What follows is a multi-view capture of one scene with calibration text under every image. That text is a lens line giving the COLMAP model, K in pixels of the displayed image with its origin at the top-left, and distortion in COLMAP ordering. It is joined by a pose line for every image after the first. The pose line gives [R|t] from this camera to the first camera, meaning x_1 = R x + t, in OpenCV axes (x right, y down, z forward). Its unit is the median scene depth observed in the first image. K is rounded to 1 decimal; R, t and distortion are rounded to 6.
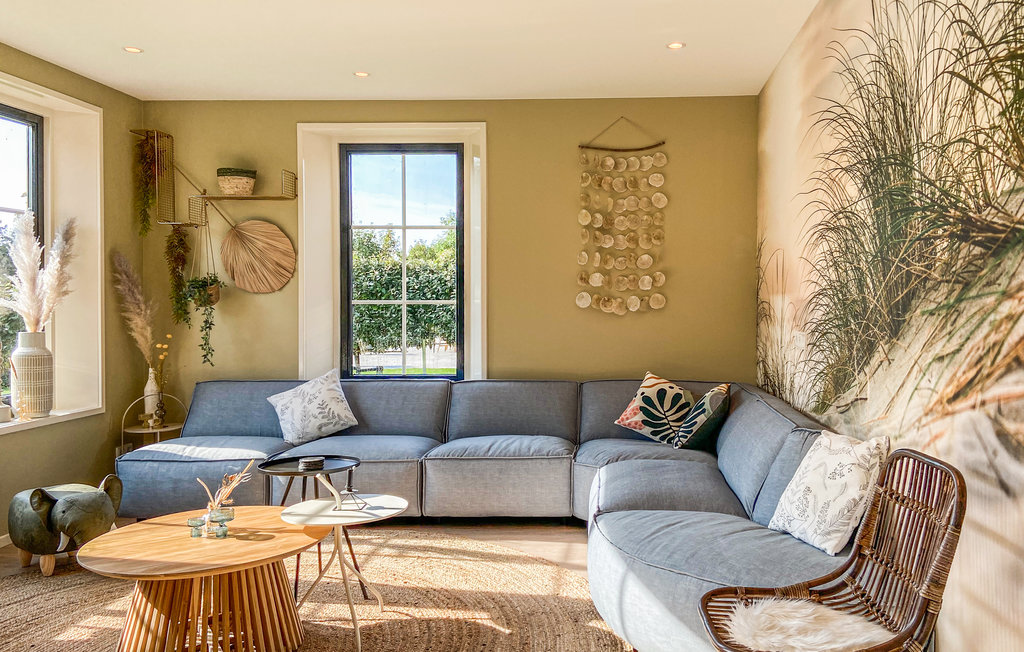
lens RADIAL K [[784.7, 0, 605.8], [0, 784.7, 303.1], [0, 0, 1]] dist [0.079859, -0.079783]
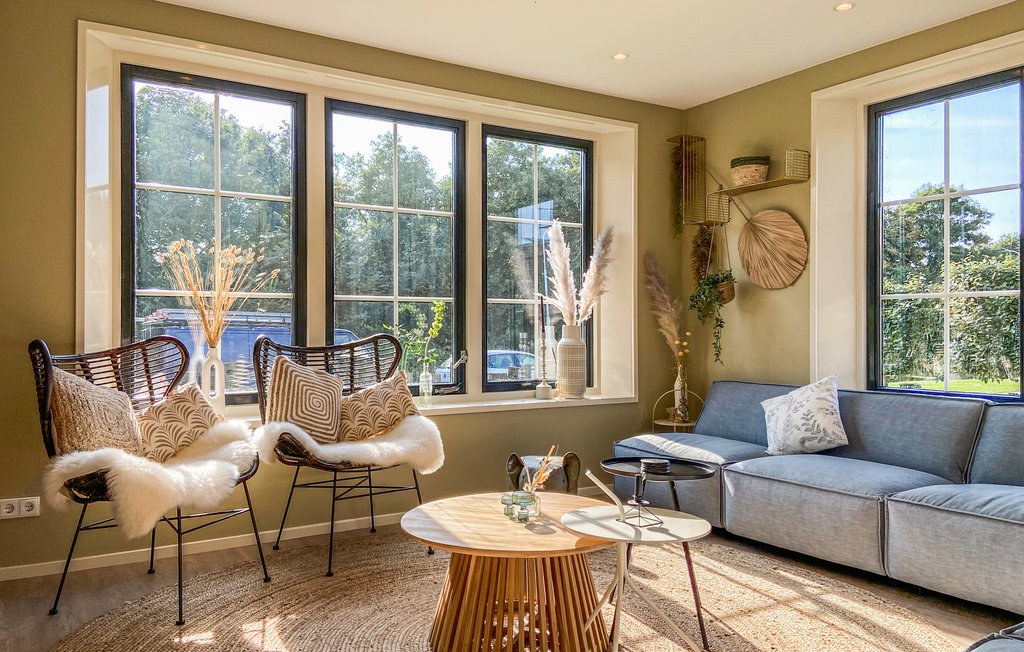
lens RADIAL K [[784.7, 0, 514.6], [0, 784.7, 317.1], [0, 0, 1]] dist [0.079859, -0.079783]
pose [[0.554178, -0.008924, -0.832350, 0.184313], [-0.002449, 0.999921, -0.012351, 0.036679], [0.832395, 0.008883, 0.554112, 0.284227]]
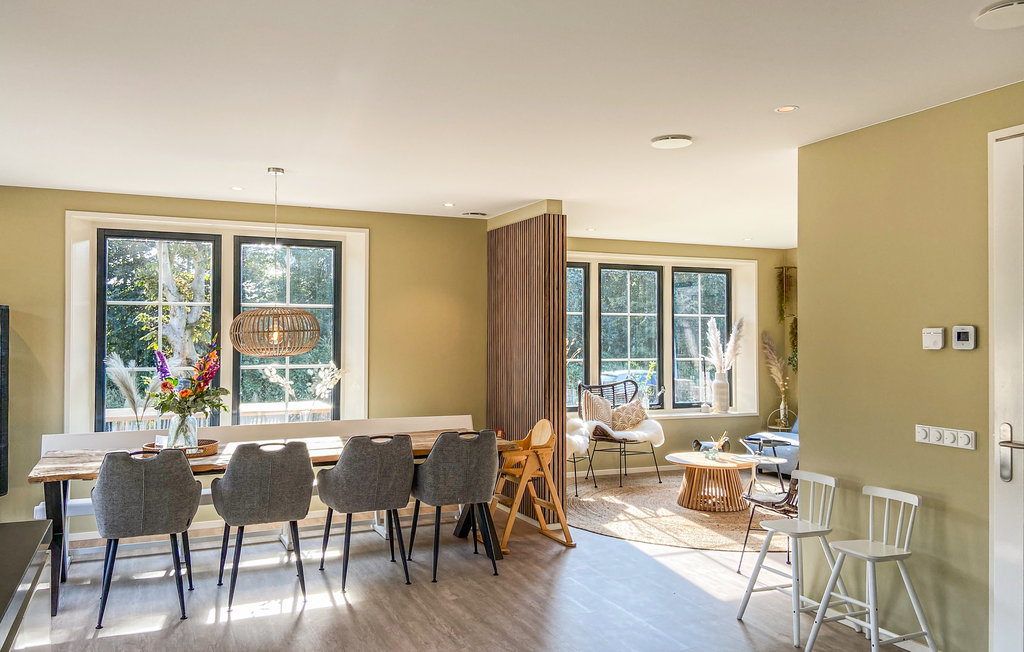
lens RADIAL K [[784.7, 0, 507.8], [0, 784.7, 318.2], [0, 0, 1]] dist [0.079859, -0.079783]
pose [[0.424019, -0.019719, -0.905438, 0.923539], [-0.004076, 0.999711, -0.023681, -0.055888], [0.905644, 0.013732, 0.423816, -0.400139]]
